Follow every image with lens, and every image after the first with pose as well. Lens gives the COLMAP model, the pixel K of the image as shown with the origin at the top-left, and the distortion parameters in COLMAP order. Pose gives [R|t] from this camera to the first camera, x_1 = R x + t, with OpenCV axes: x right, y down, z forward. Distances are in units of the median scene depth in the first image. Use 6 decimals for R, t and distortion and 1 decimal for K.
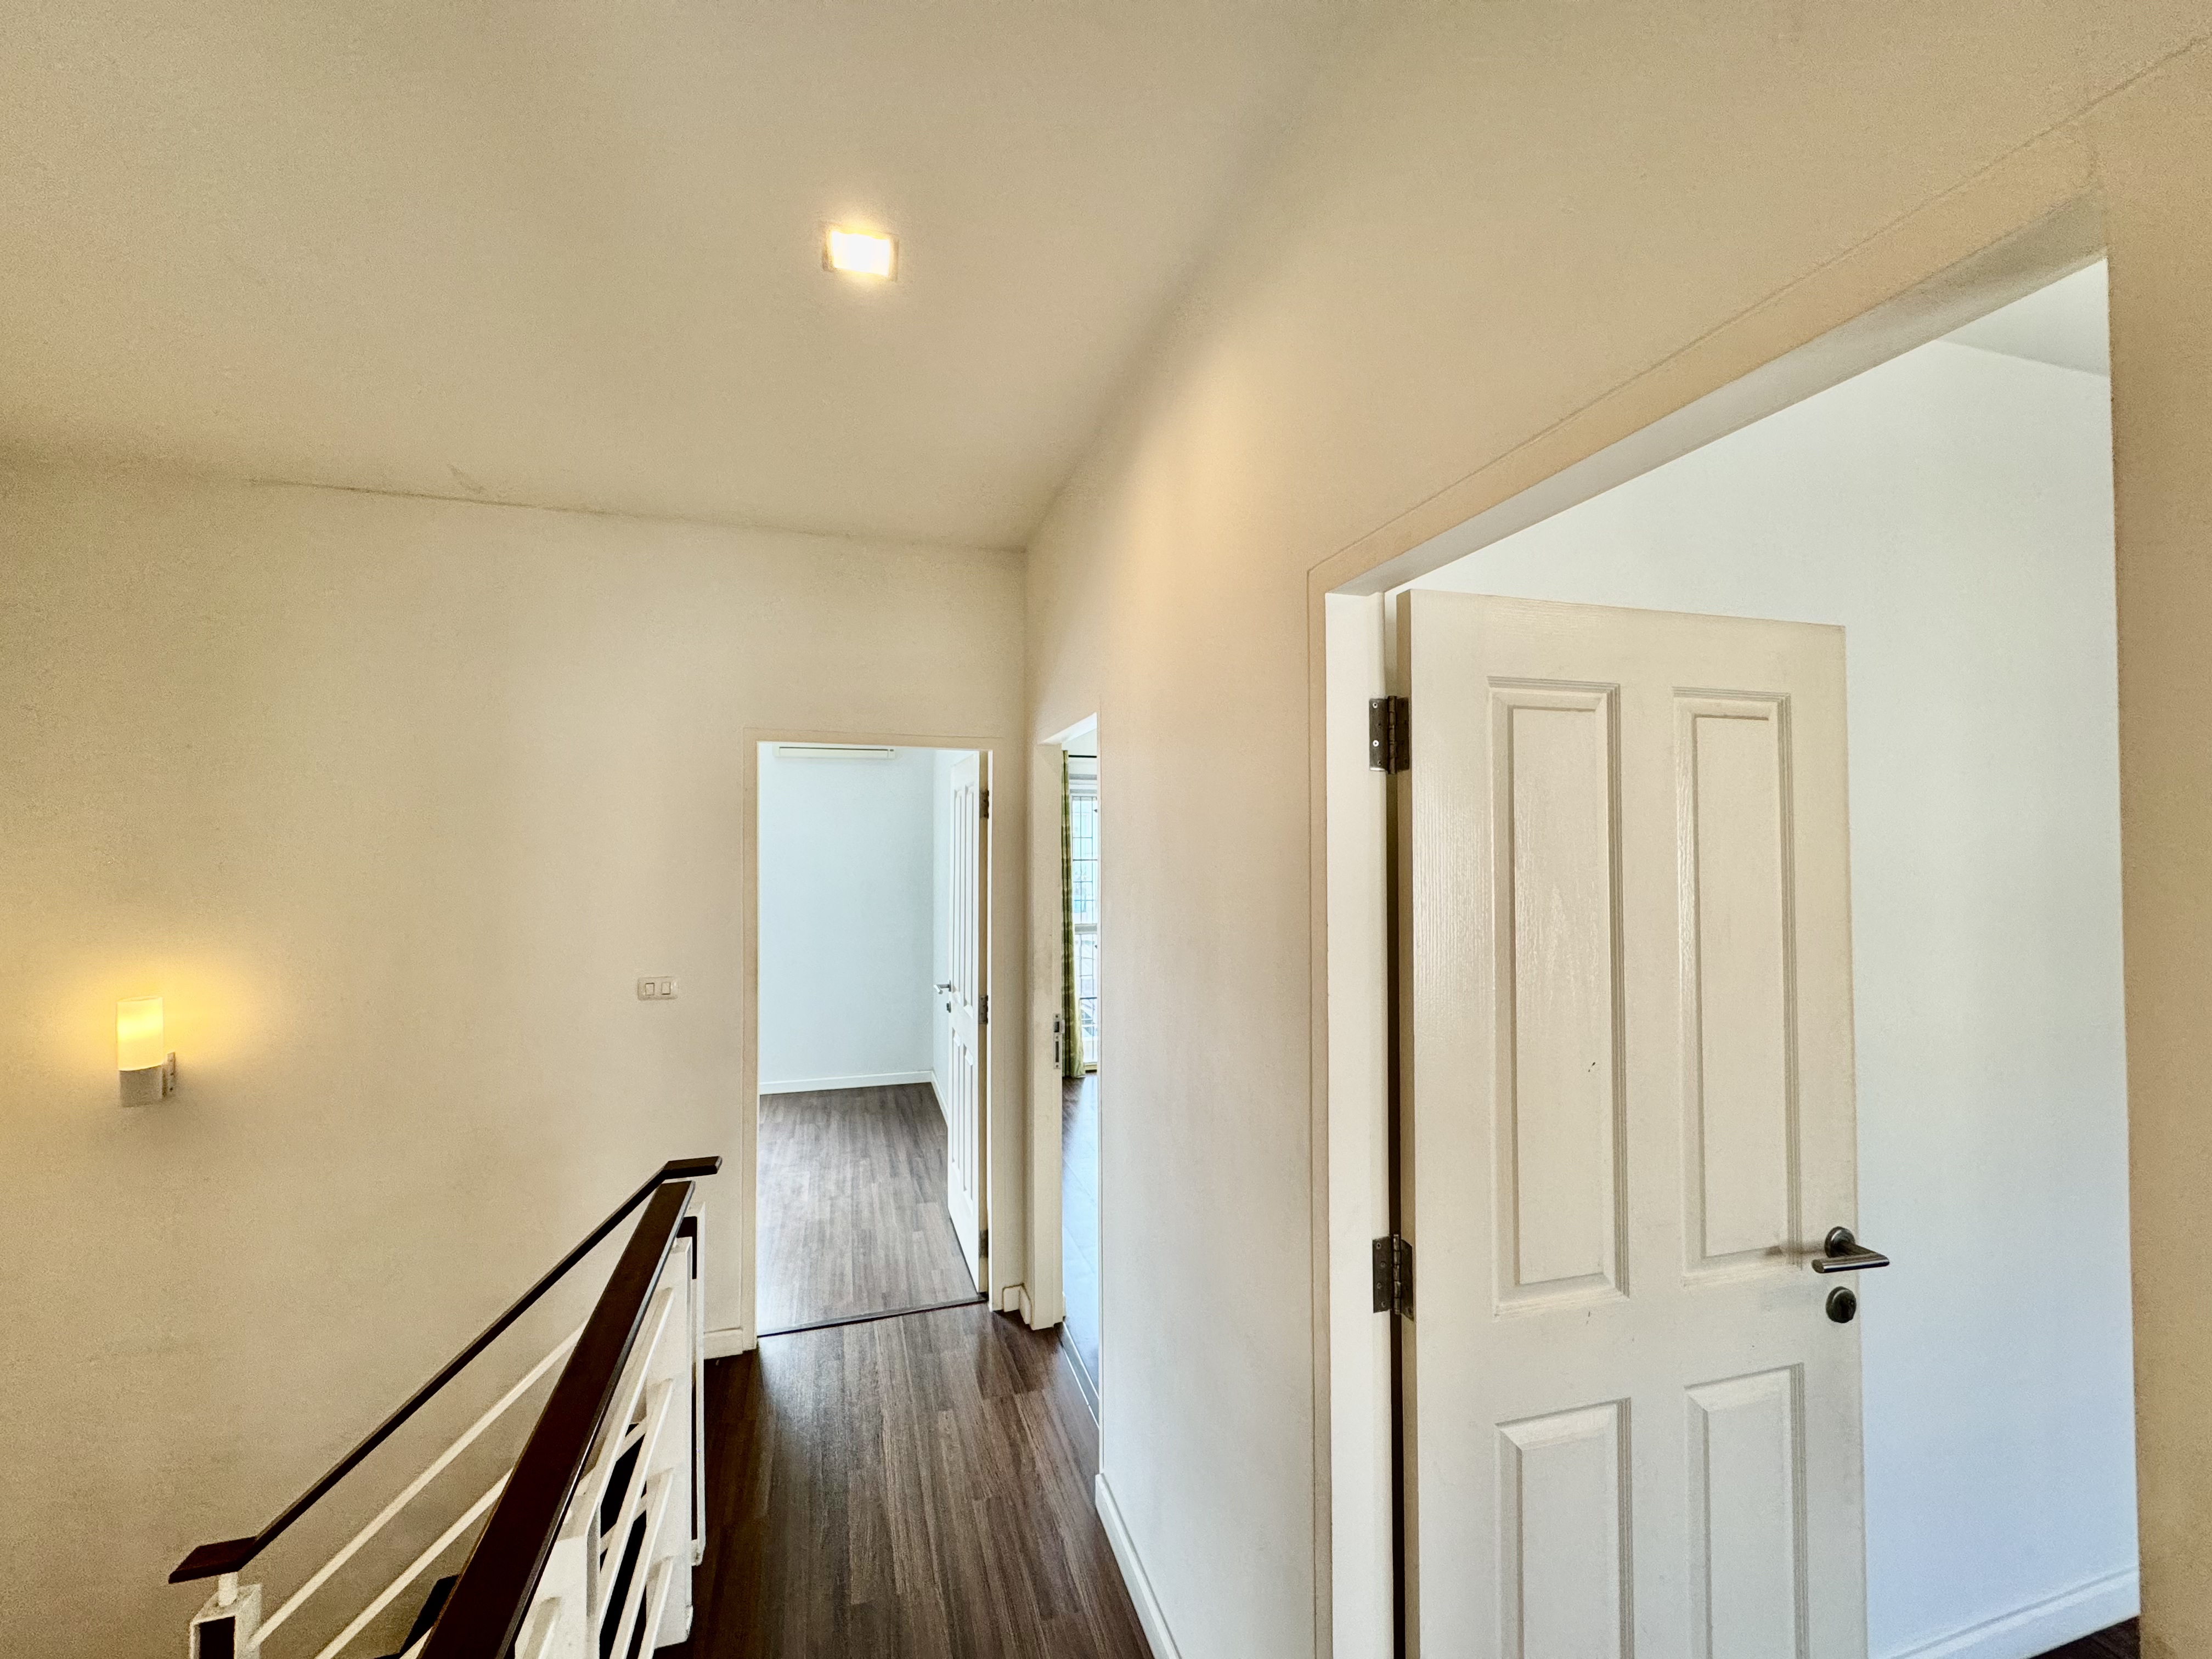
lens RADIAL K [[878.5, 0, 1106.0], [0, 878.5, 829.5], [0, 0, 1]] dist [0.001297, -0.005179]
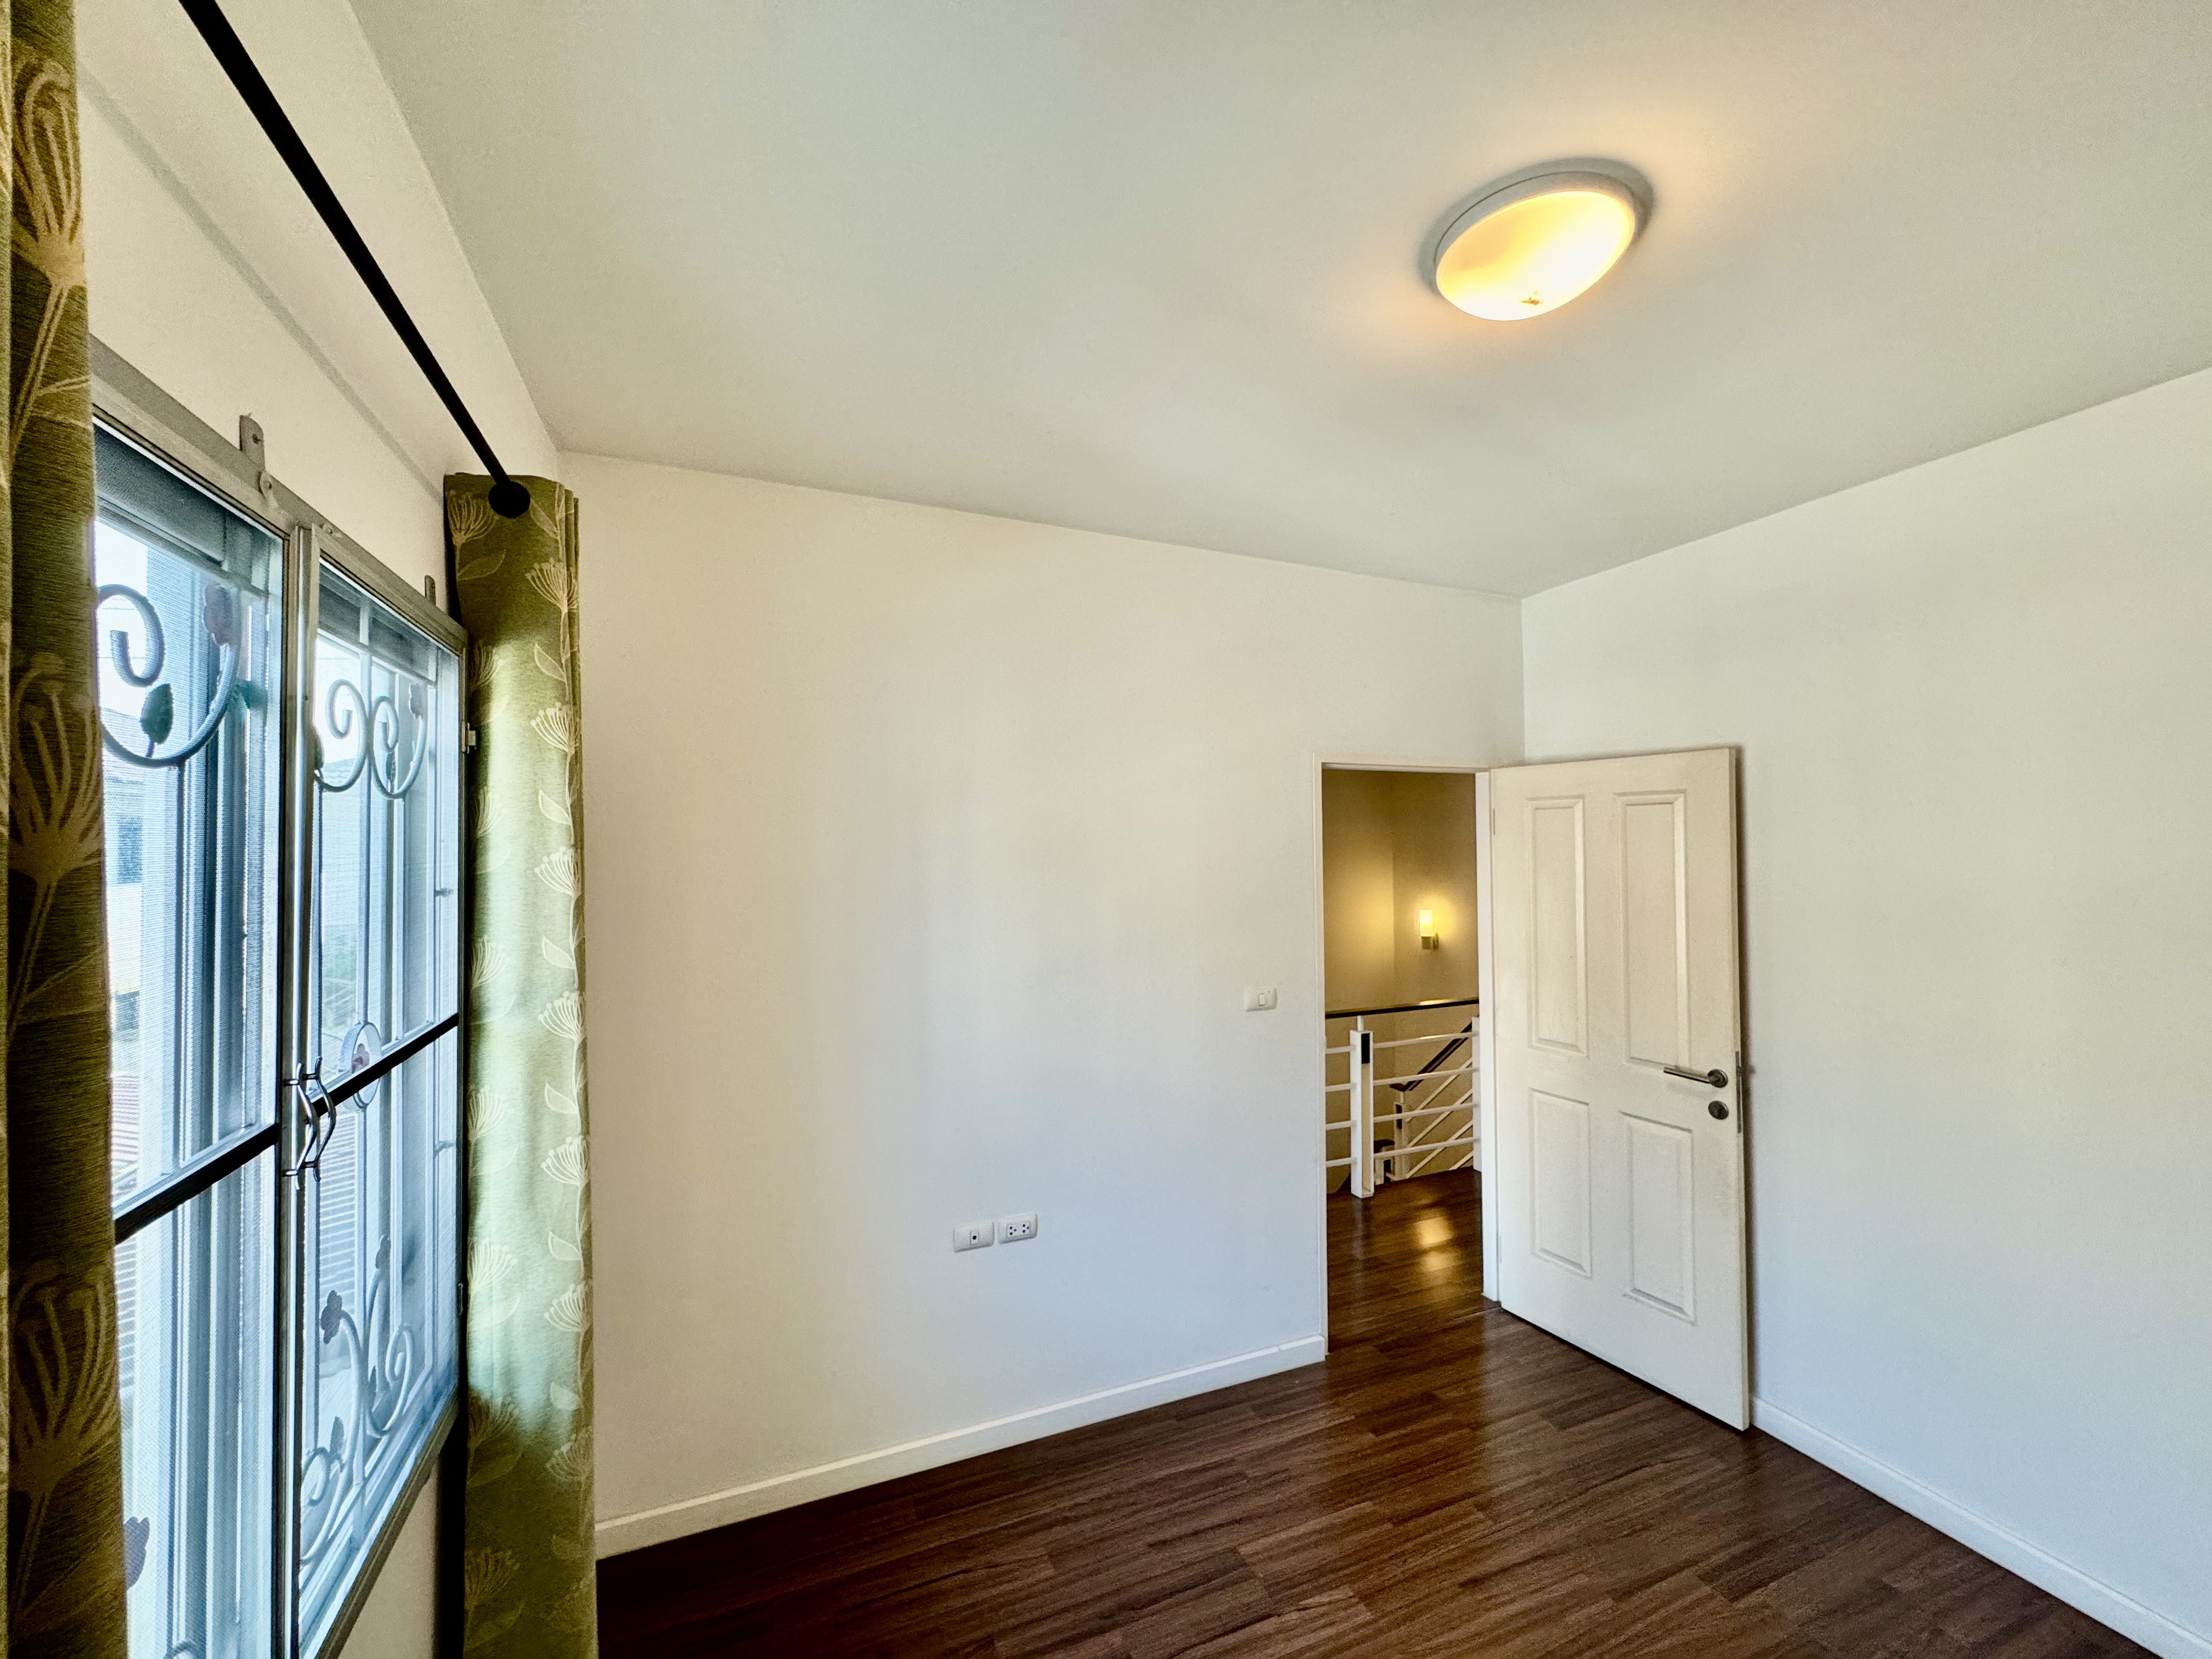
lens RADIAL K [[878.5, 0, 1106.0], [0, 878.5, 829.5], [0, 0, 1]] dist [0.001297, -0.005179]
pose [[0.111156, -0.019396, -0.993614, 1.765464], [0.022197, 0.999609, -0.017029, -0.040249], [0.993555, -0.020162, 0.111543, -0.337766]]
